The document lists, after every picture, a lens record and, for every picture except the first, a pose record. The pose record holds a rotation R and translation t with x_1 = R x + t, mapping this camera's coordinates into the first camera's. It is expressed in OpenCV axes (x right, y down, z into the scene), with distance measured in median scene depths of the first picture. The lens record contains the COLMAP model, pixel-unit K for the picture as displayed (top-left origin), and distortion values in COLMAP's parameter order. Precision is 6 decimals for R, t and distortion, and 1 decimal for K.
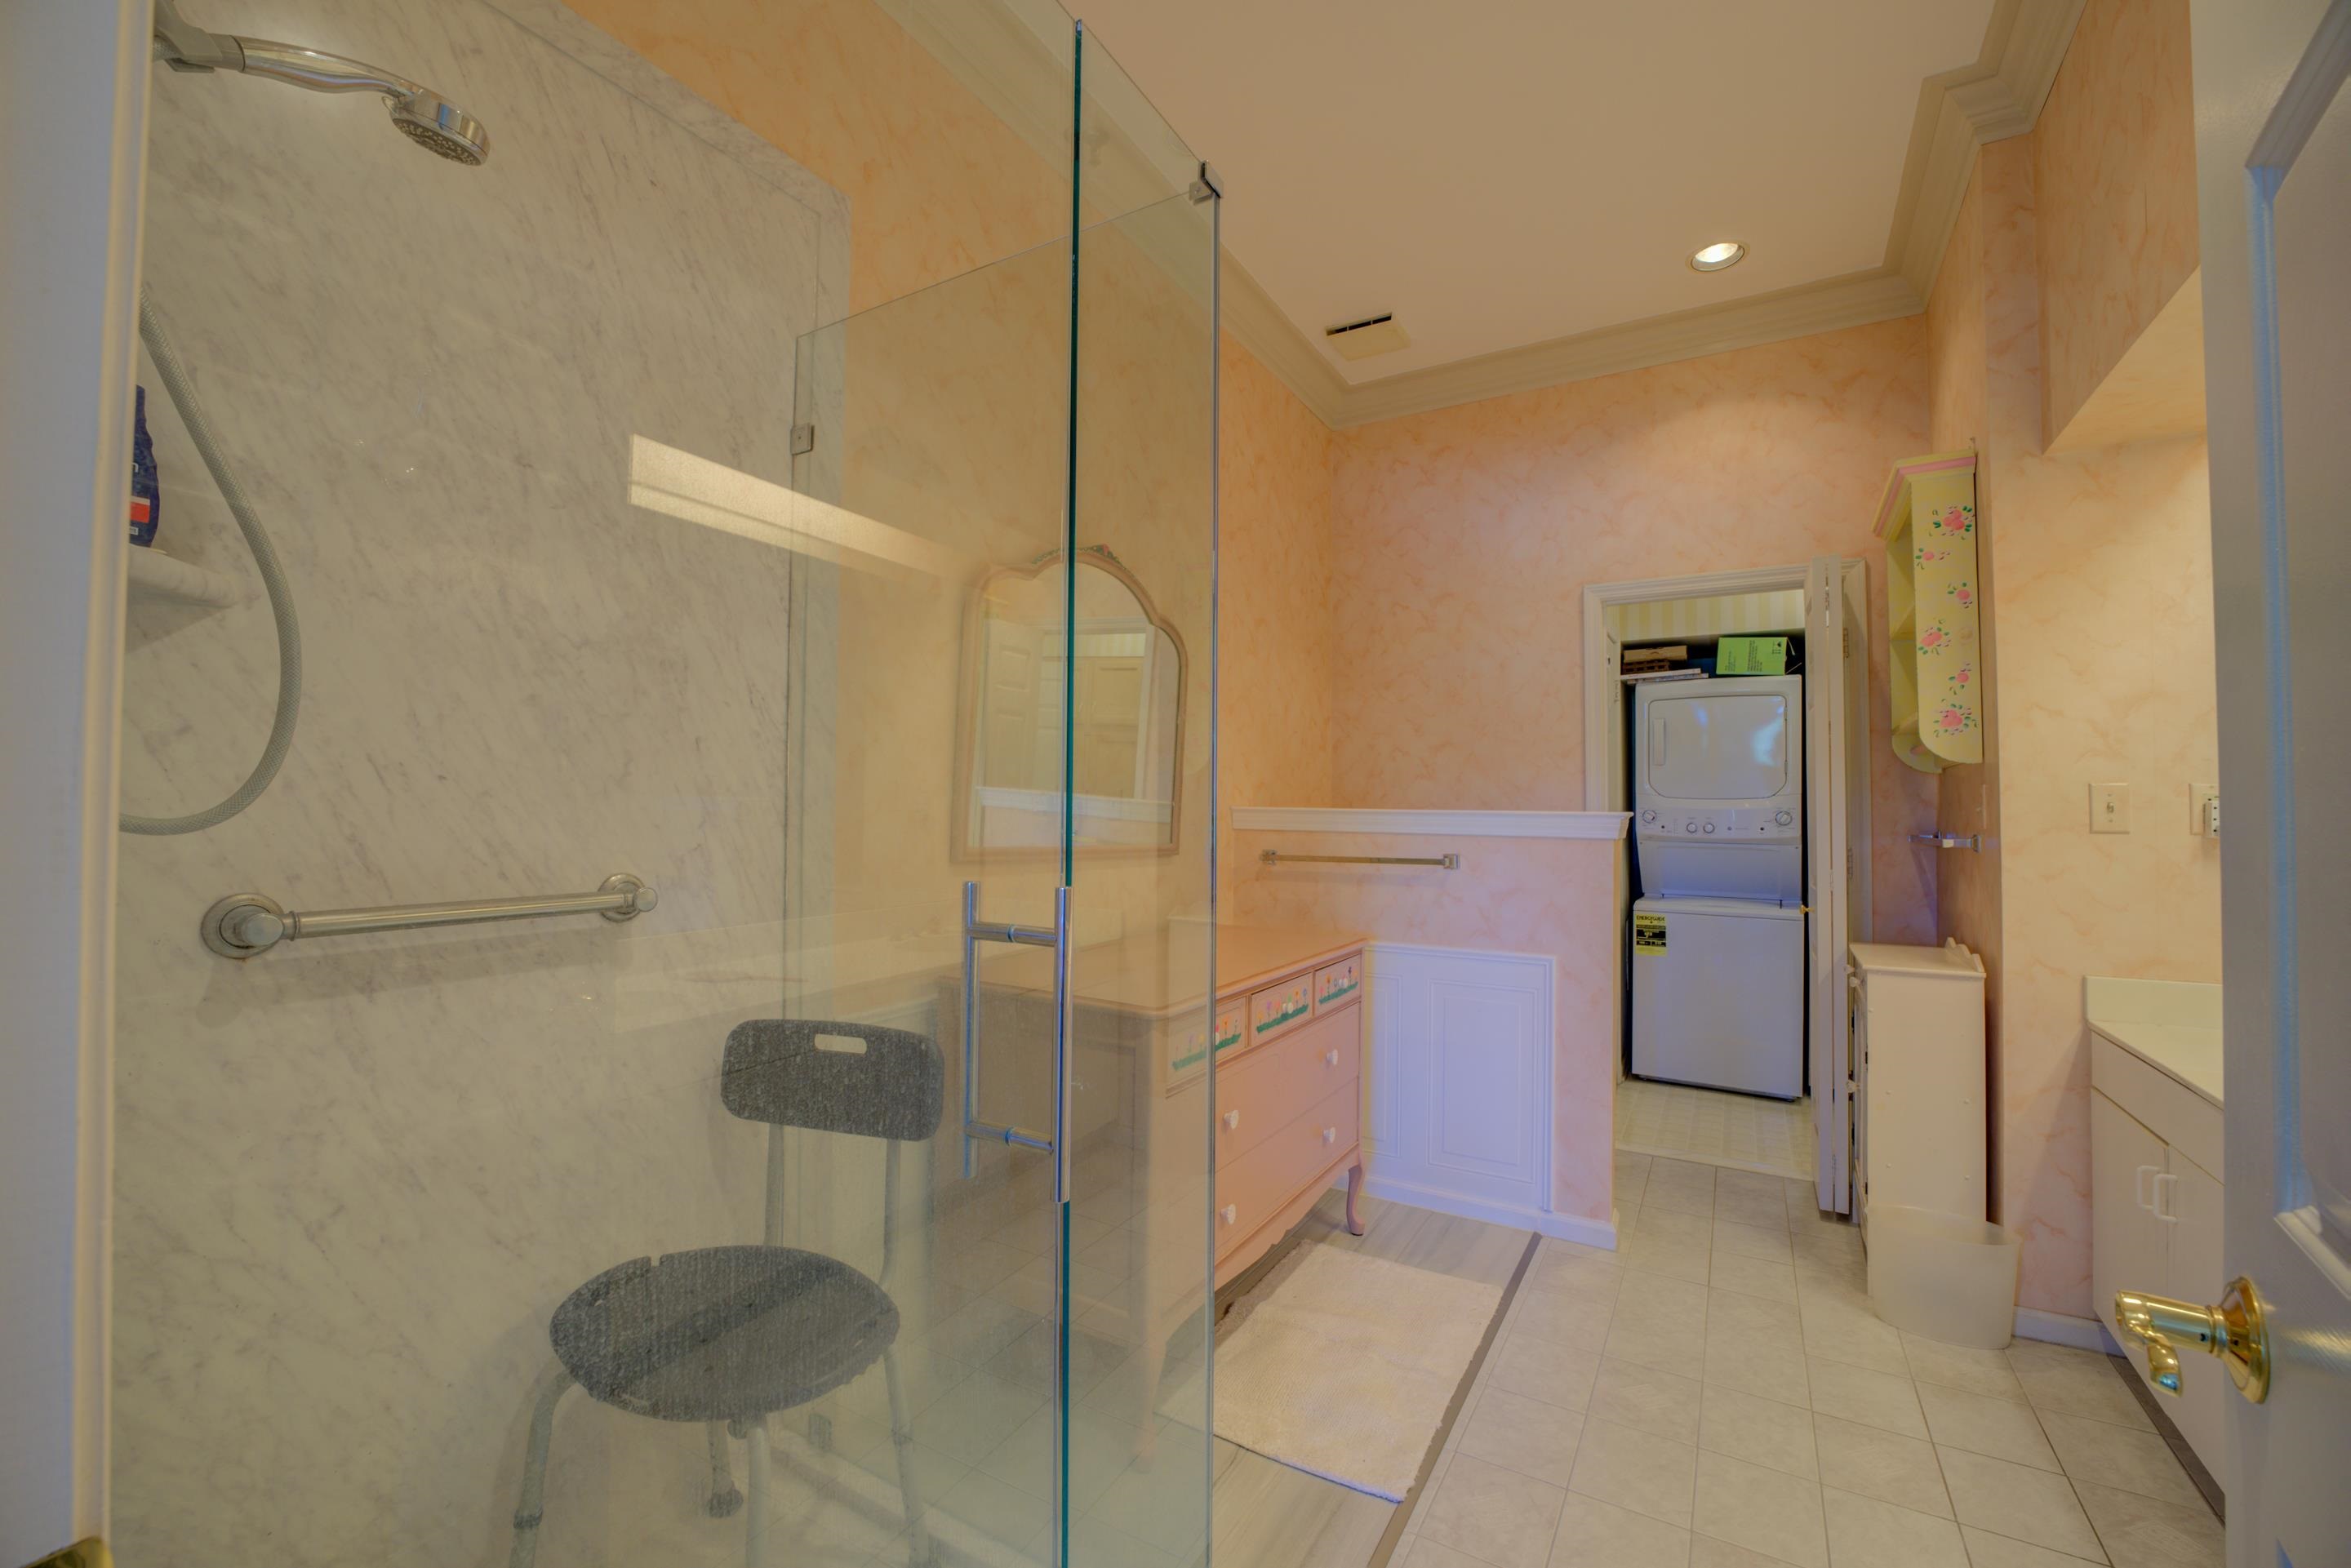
lens RADIAL K [[943.2, 0, 1155.8], [0, 943.2, 790.0], [0, 0, 1]] dist [-0.030370, 0.004227]
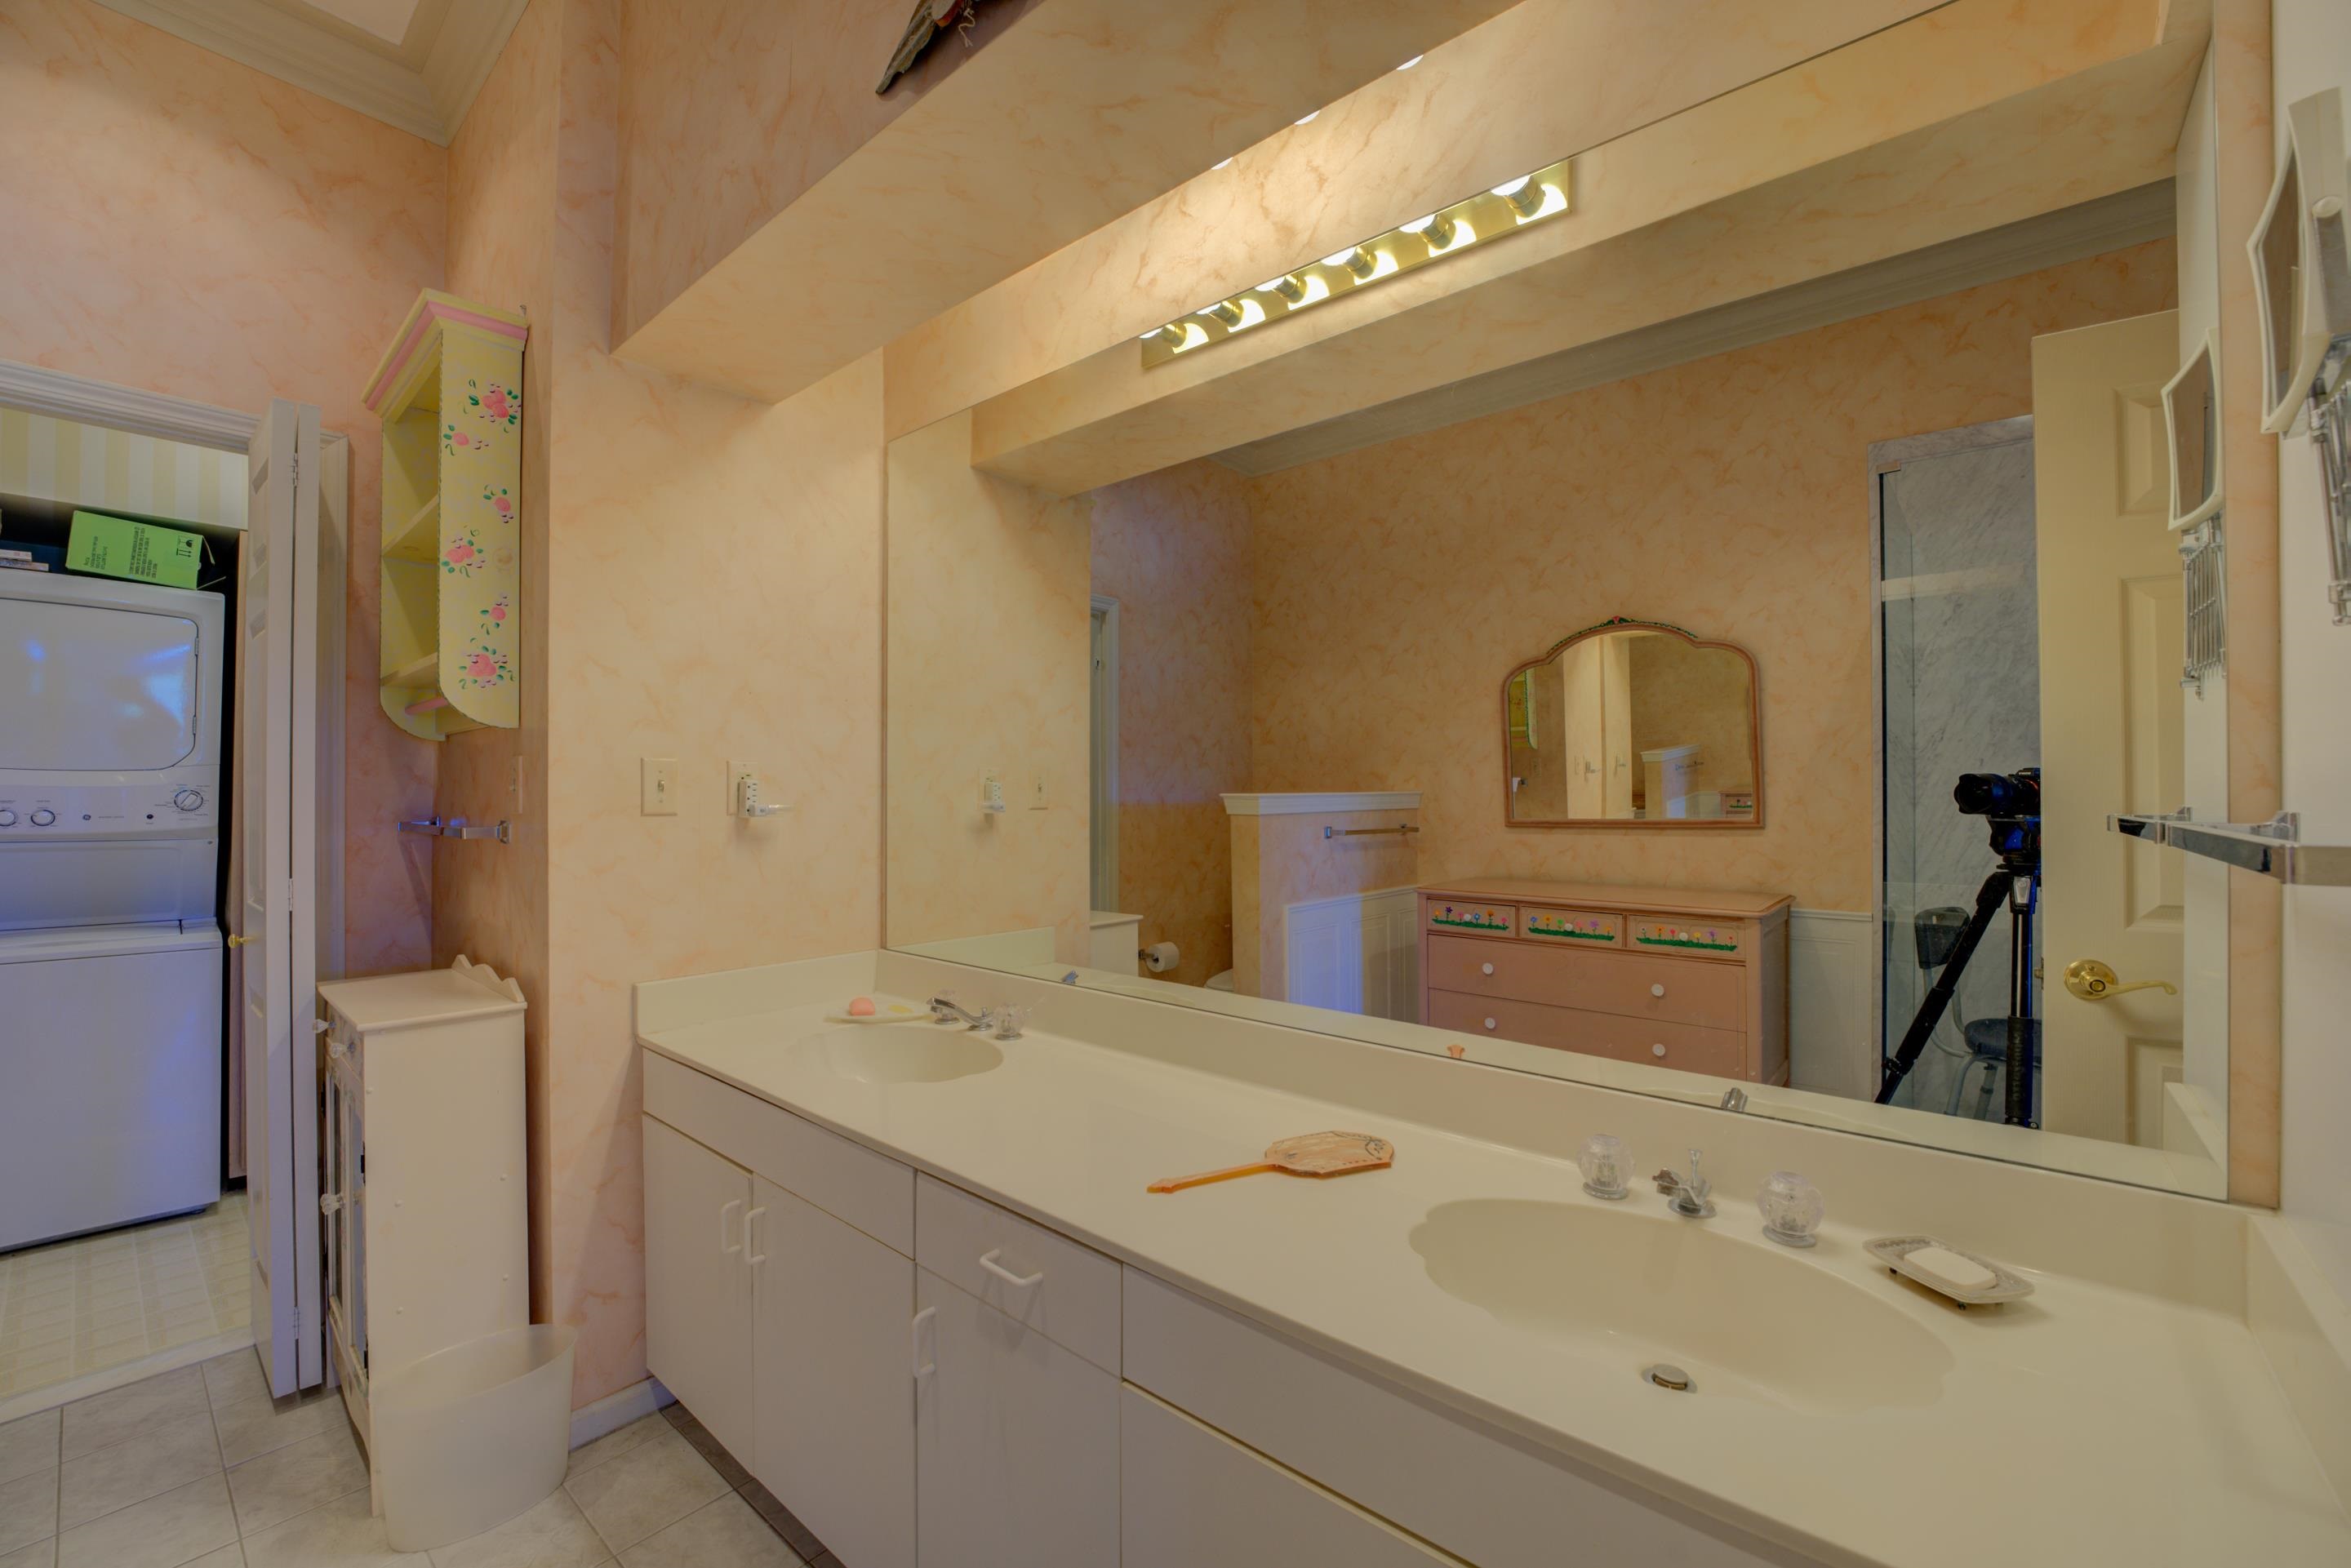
lens RADIAL K [[943.2, 0, 1170.0], [0, 943.2, 789.3], [0, 0, 1]] dist [-0.030370, 0.004227]
pose [[0.140944, 0.002907, 0.990013, 0.193576], [-0.023412, 0.999726, 0.000398, 0.008706], [-0.989741, -0.023234, 0.140973, 0.335097]]
